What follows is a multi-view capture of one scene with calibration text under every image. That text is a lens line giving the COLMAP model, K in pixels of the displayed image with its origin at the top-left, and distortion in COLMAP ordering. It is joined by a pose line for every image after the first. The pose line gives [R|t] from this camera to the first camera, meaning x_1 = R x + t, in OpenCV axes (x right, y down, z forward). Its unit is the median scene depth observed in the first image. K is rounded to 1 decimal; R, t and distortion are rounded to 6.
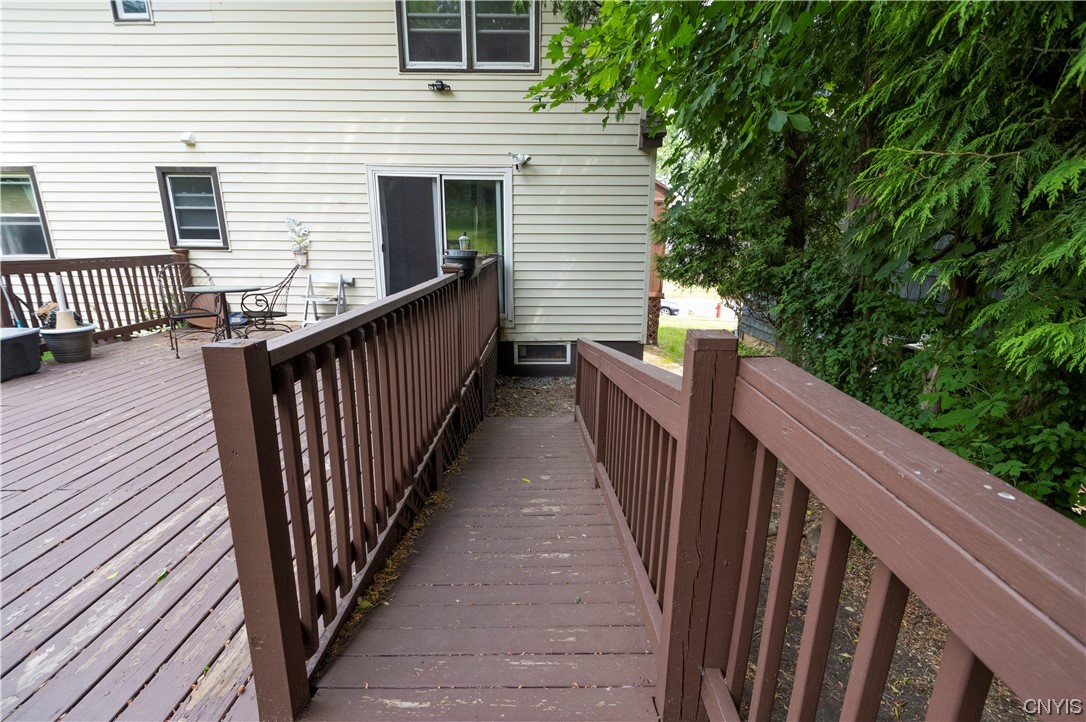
lens RADIAL K [[498.2, 0, 543.0], [0, 498.2, 361.0], [0, 0, 1]] dist [-0.002608, -0.001244]
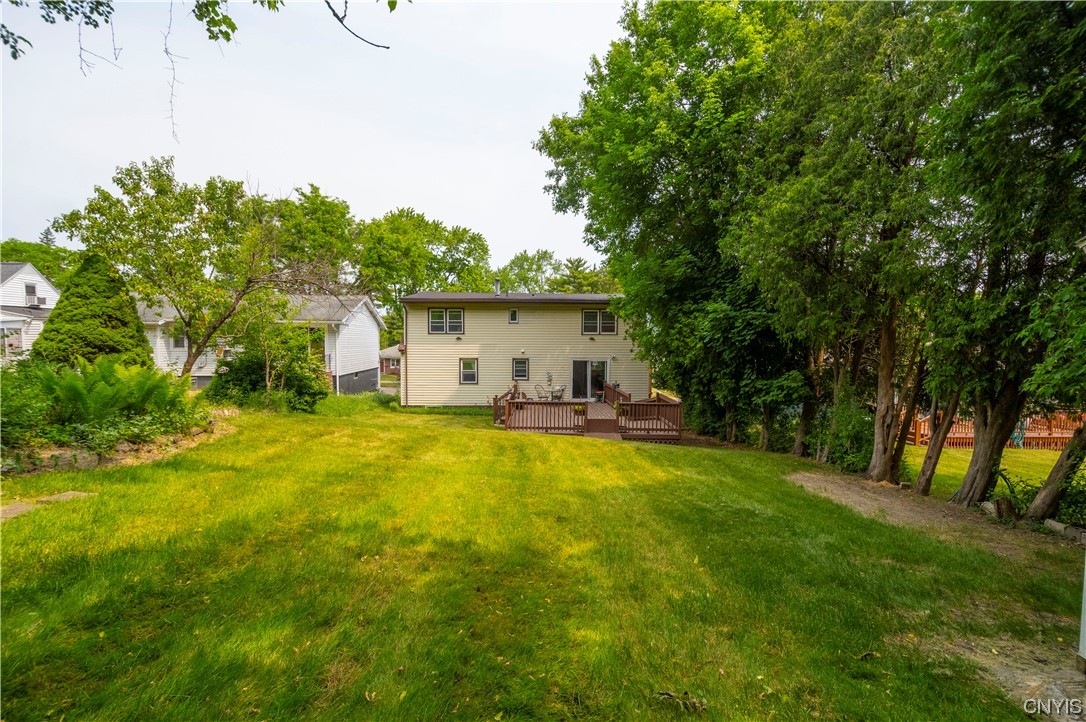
lens RADIAL K [[498.2, 0, 543.0], [0, 498.2, 361.0], [0, 0, 1]] dist [-0.002608, -0.001244]
pose [[0.999949, -0.003732, 0.009396, -0.588200], [0.005947, 0.968708, -0.248133, 0.540089], [-0.008176, 0.248176, 0.968681, -2.542236]]
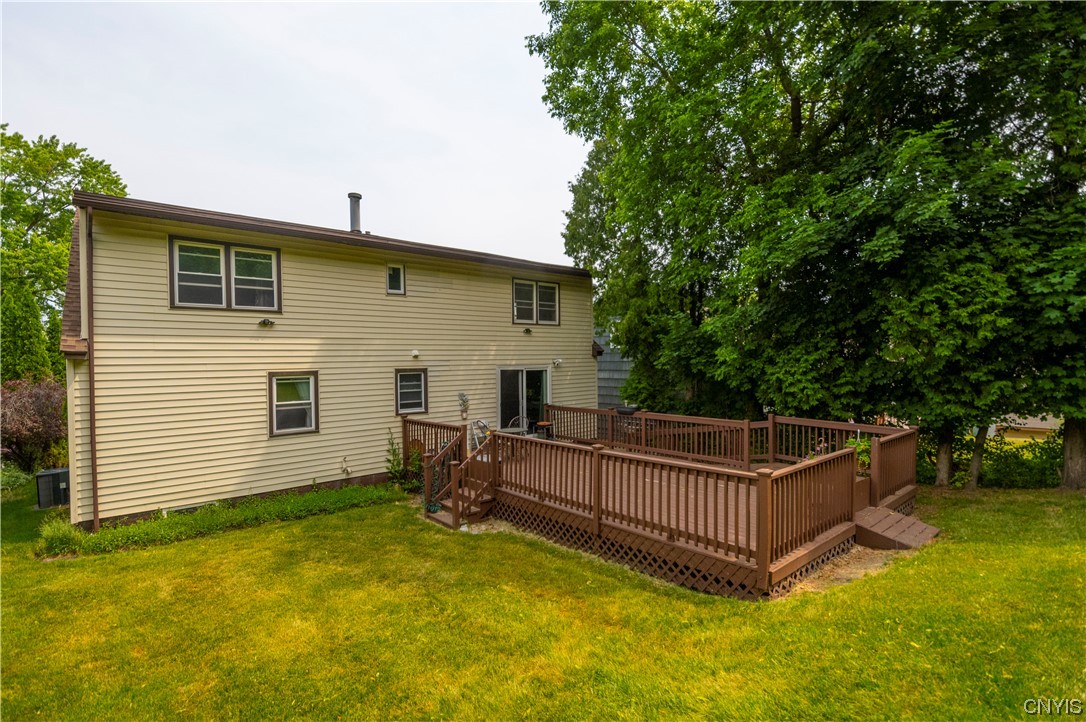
lens RADIAL K [[498.2, 0, 543.0], [0, 498.2, 361.0], [0, 0, 1]] dist [-0.002608, -0.001244]
pose [[0.759199, -0.020552, 0.650534, -1.505693], [0.197134, 0.959814, -0.199740, 0.027817], [-0.620286, 0.279885, 0.732741, -0.582669]]
